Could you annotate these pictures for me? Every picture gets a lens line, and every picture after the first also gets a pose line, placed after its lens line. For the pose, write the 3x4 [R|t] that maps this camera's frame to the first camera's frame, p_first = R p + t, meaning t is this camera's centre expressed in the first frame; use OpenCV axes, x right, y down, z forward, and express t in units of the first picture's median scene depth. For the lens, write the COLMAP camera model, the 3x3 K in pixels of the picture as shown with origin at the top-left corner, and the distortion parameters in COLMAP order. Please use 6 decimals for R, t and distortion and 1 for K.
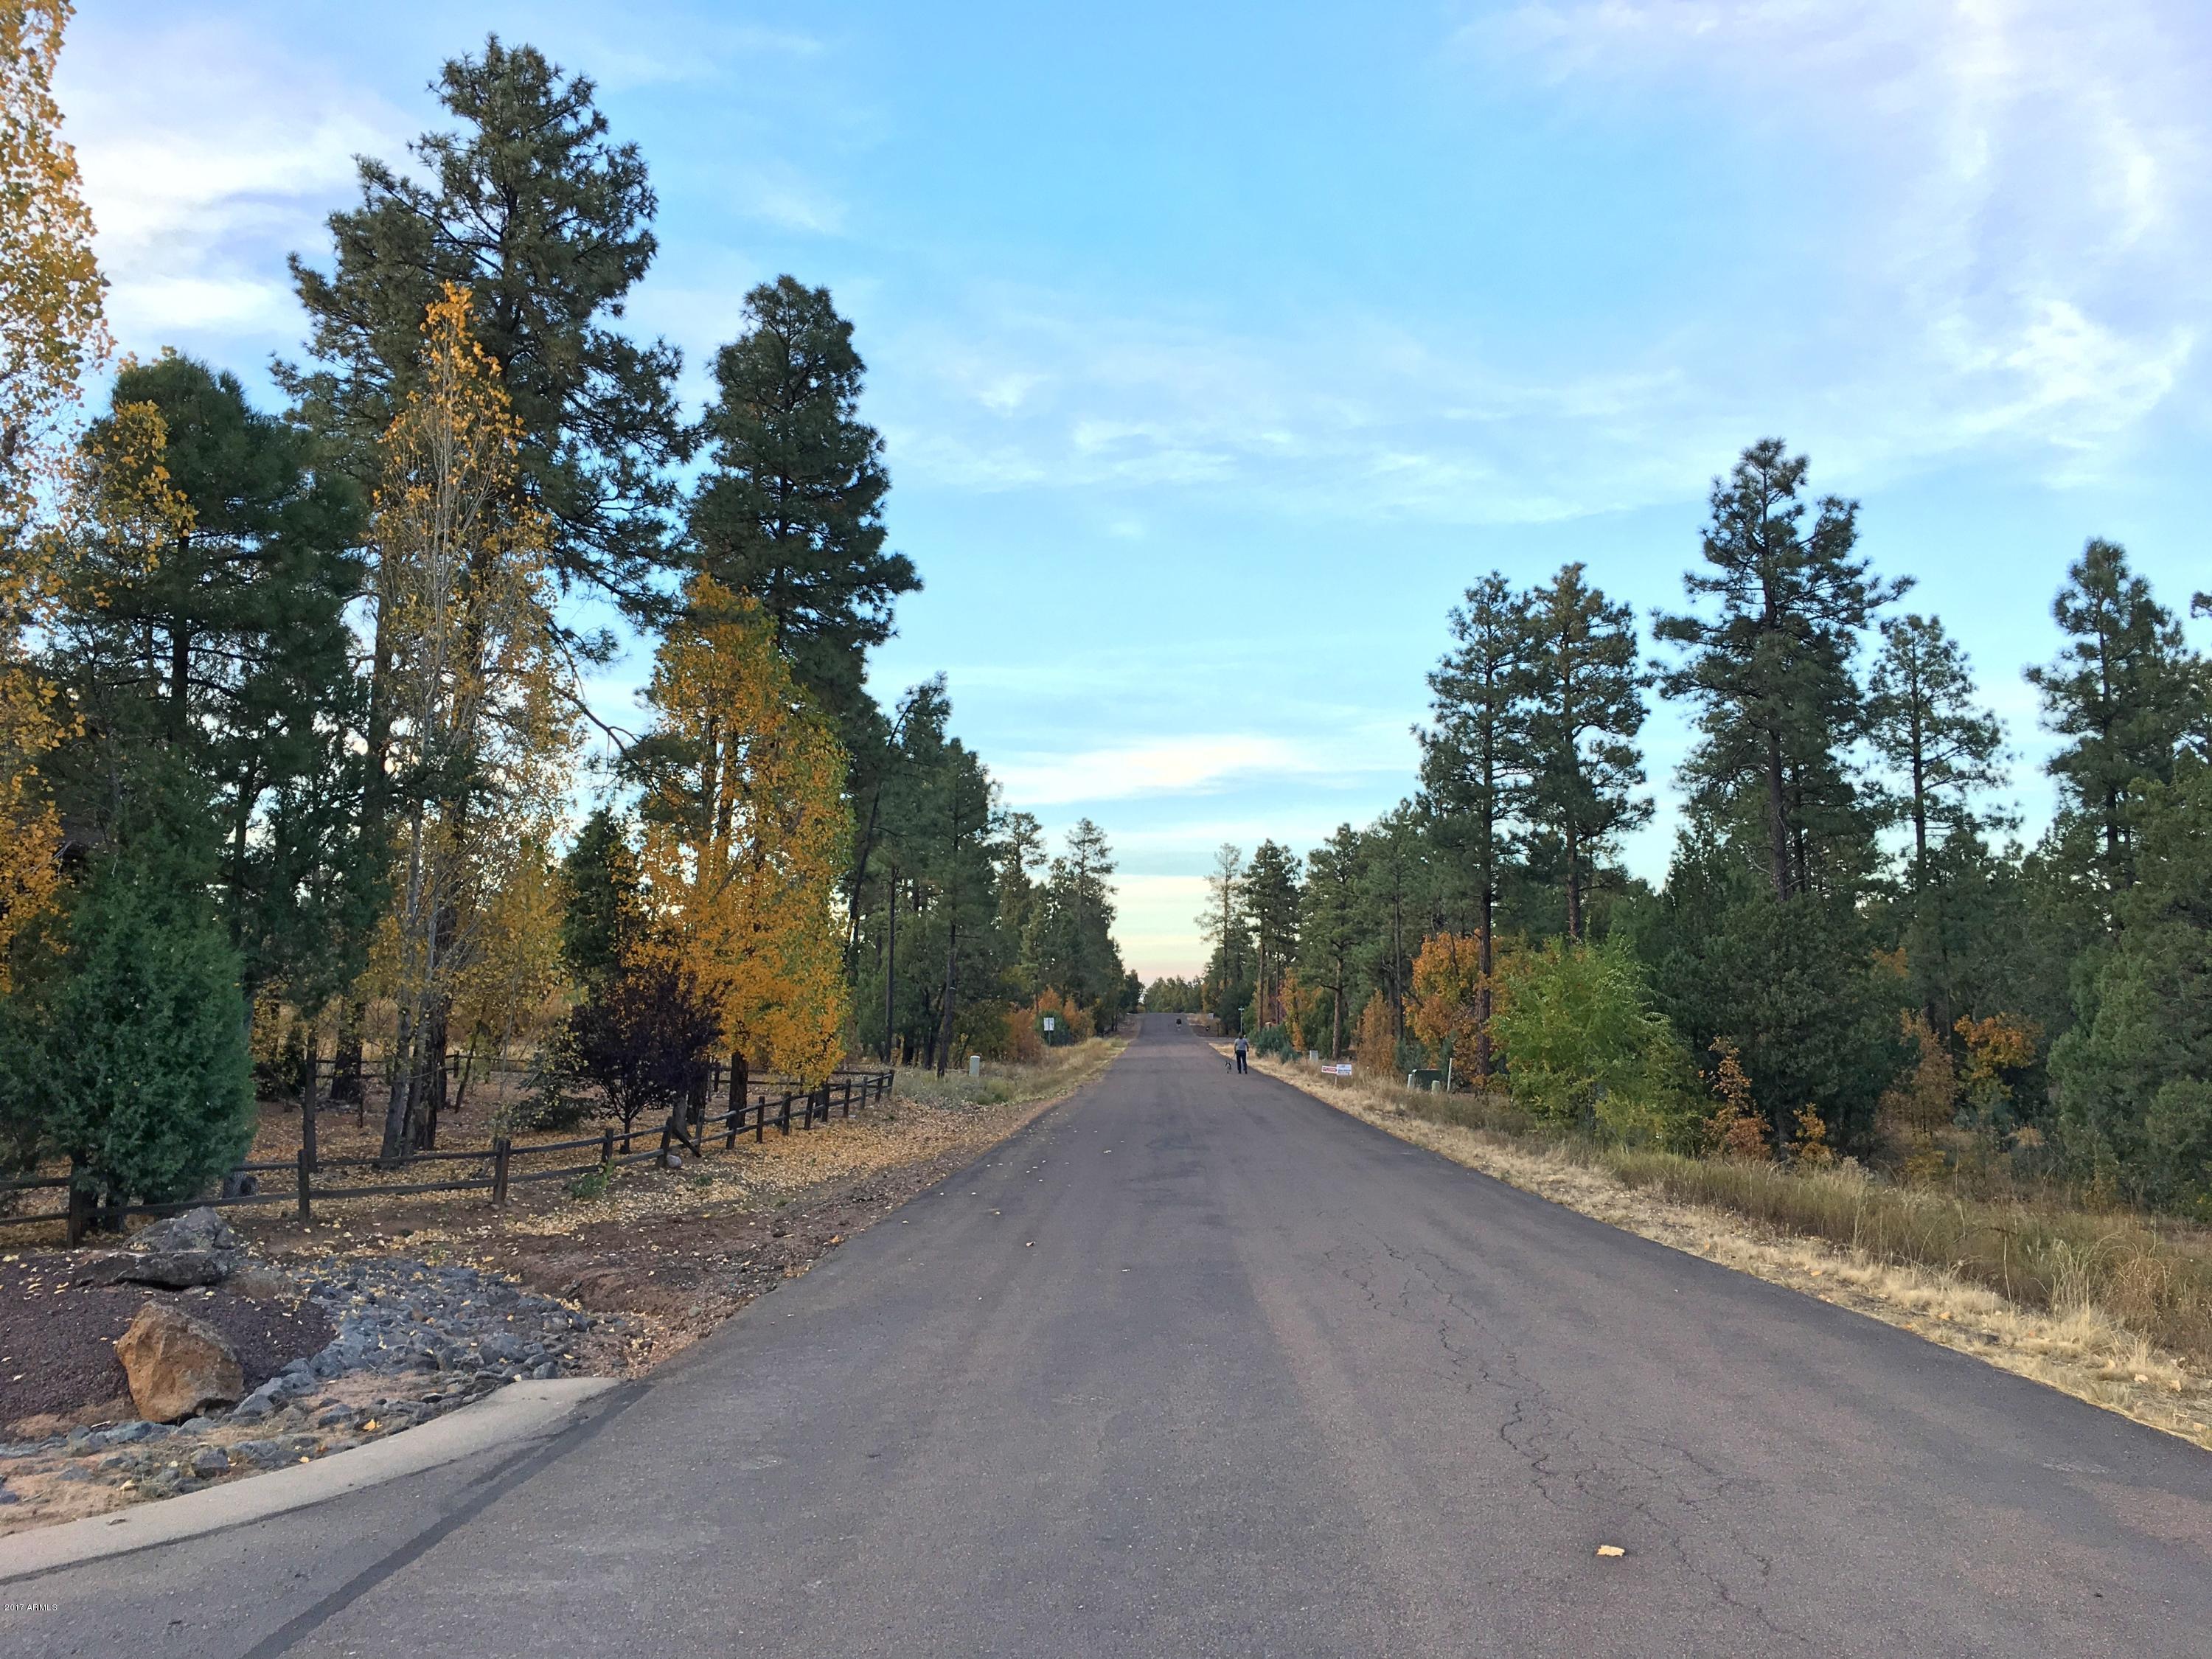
lens RADIAL K [[1891.0, 0, 1106.0], [0, 1891.0, 829.5], [0, 0, 1]] dist [0.100313, -0.130716]
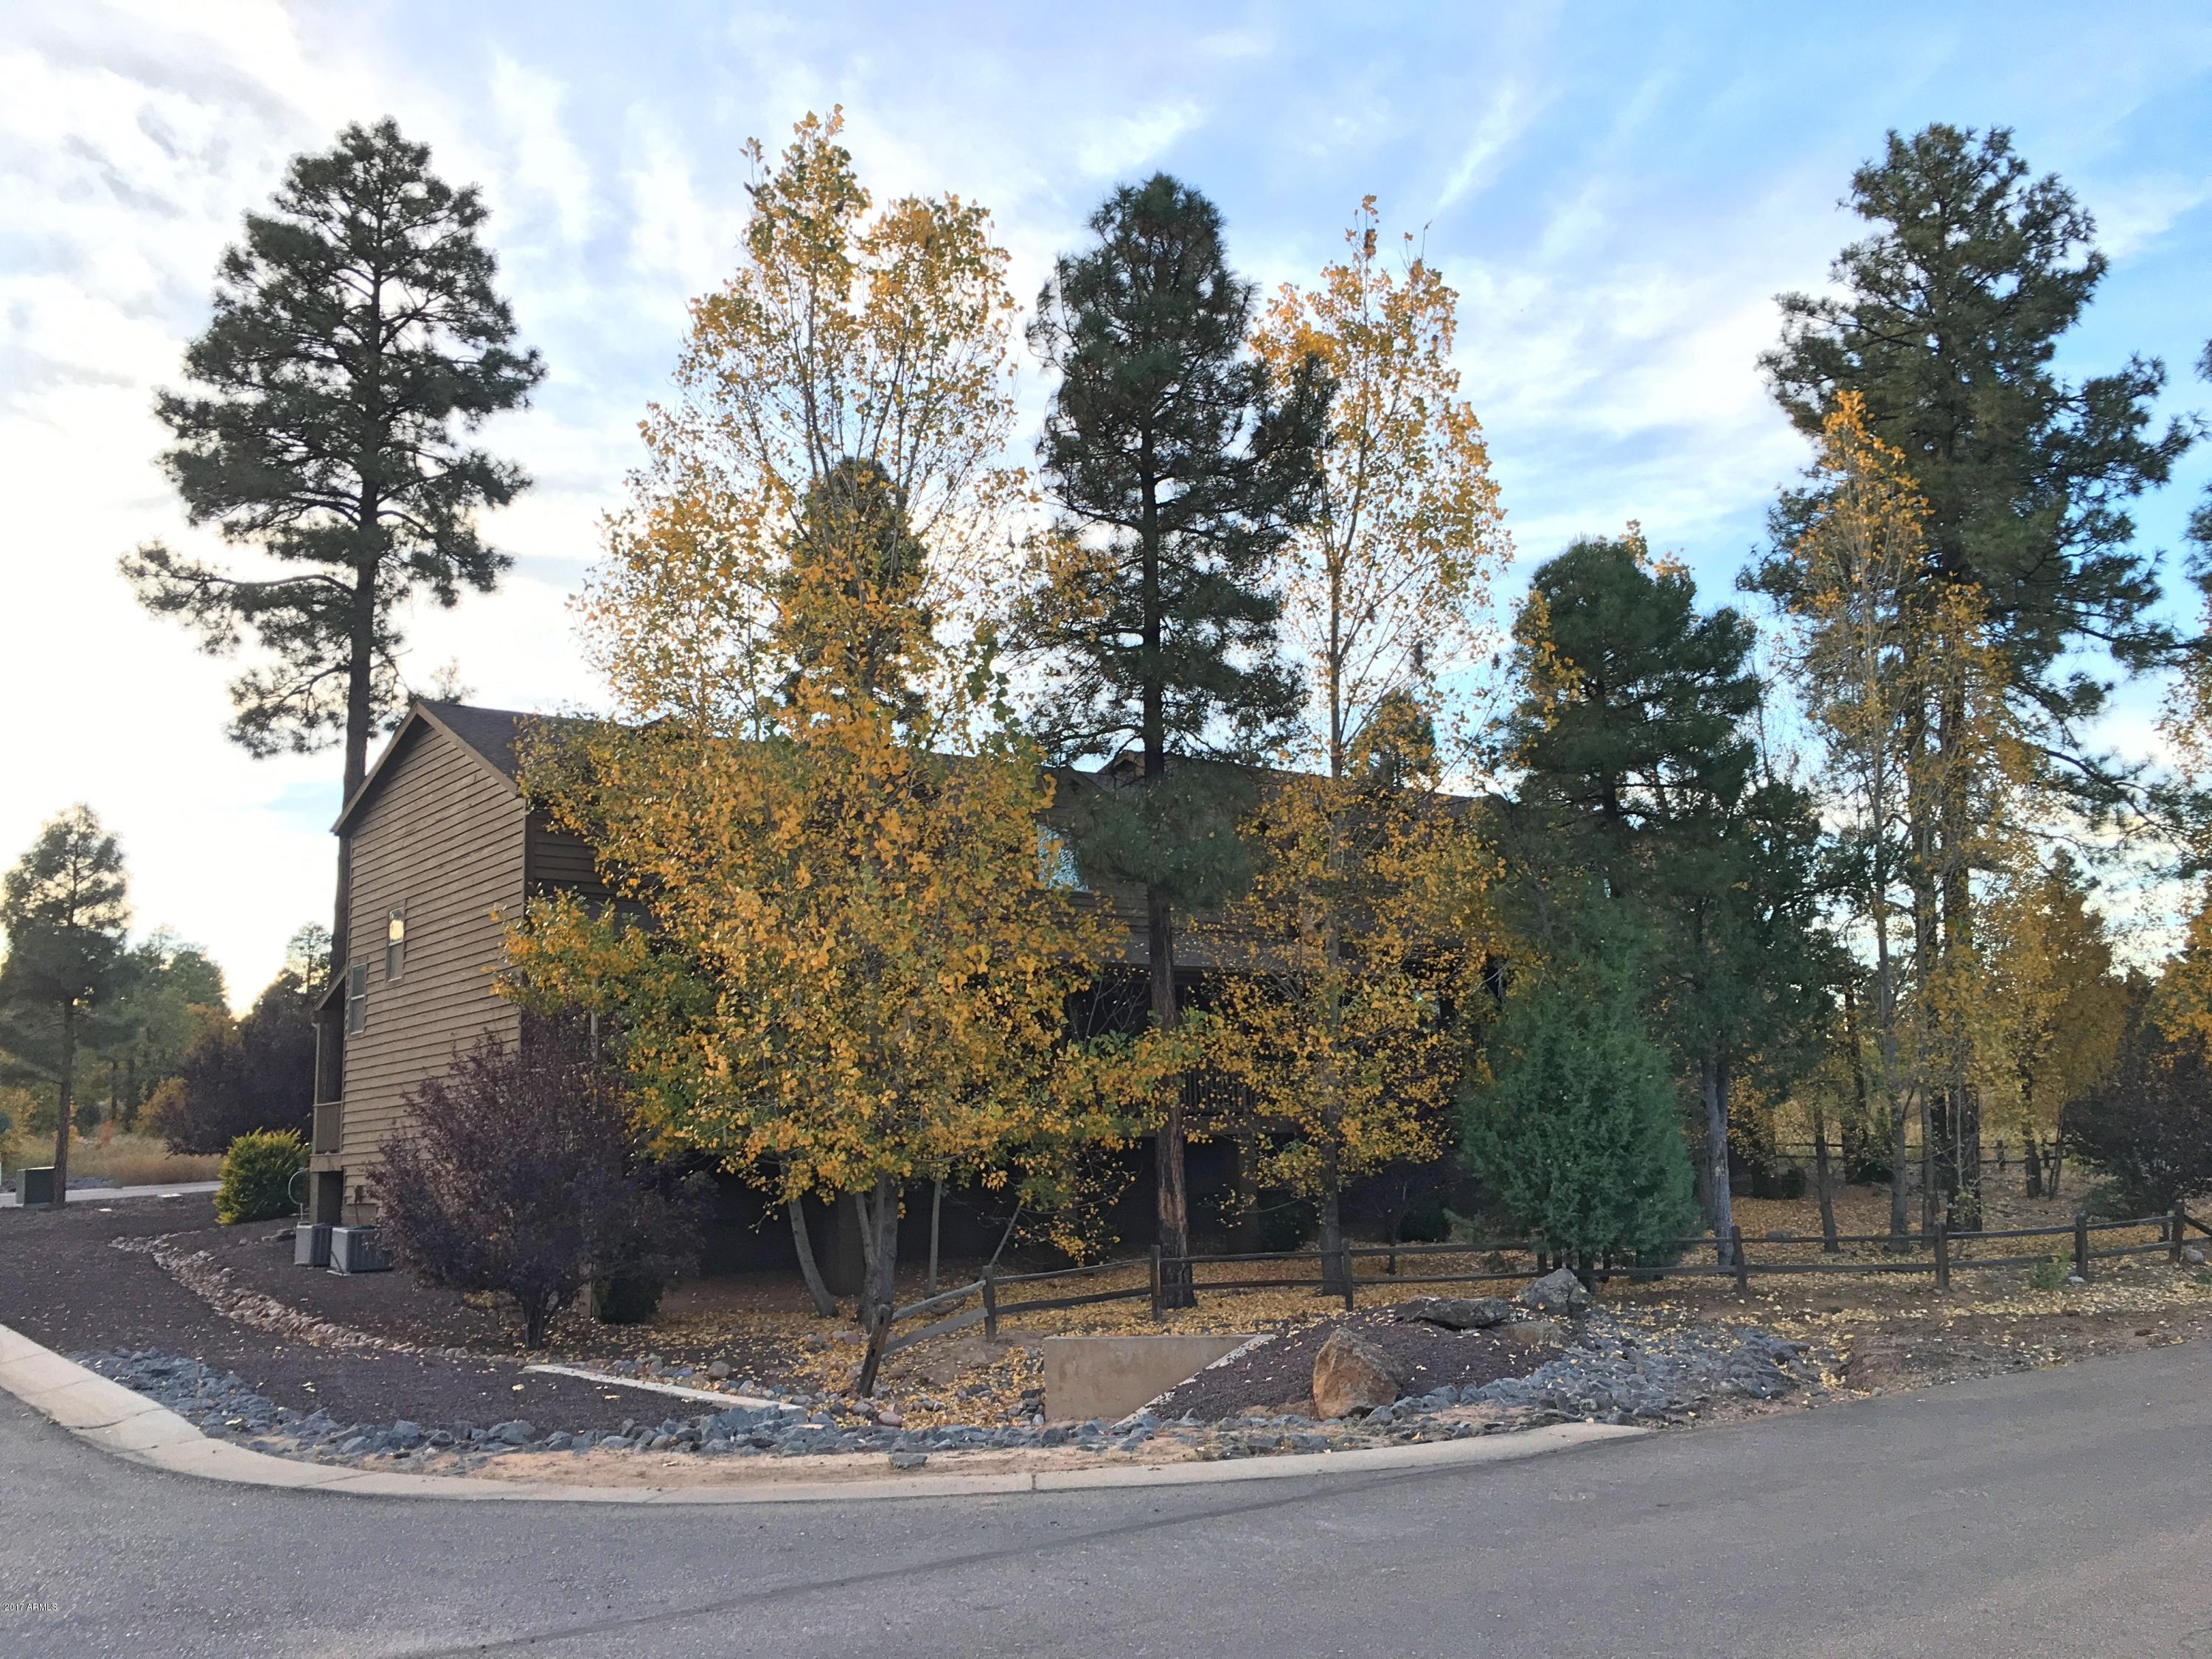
lens RADIAL K [[1891.0, 0, 1106.0], [0, 1891.0, 829.5], [0, 0, 1]] dist [0.100313, -0.130716]
pose [[0.640429, -0.137383, -0.755630, 0.131764], [0.103293, 0.990340, -0.092510, 0.004380], [0.761040, -0.018805, 0.648433, 0.016199]]
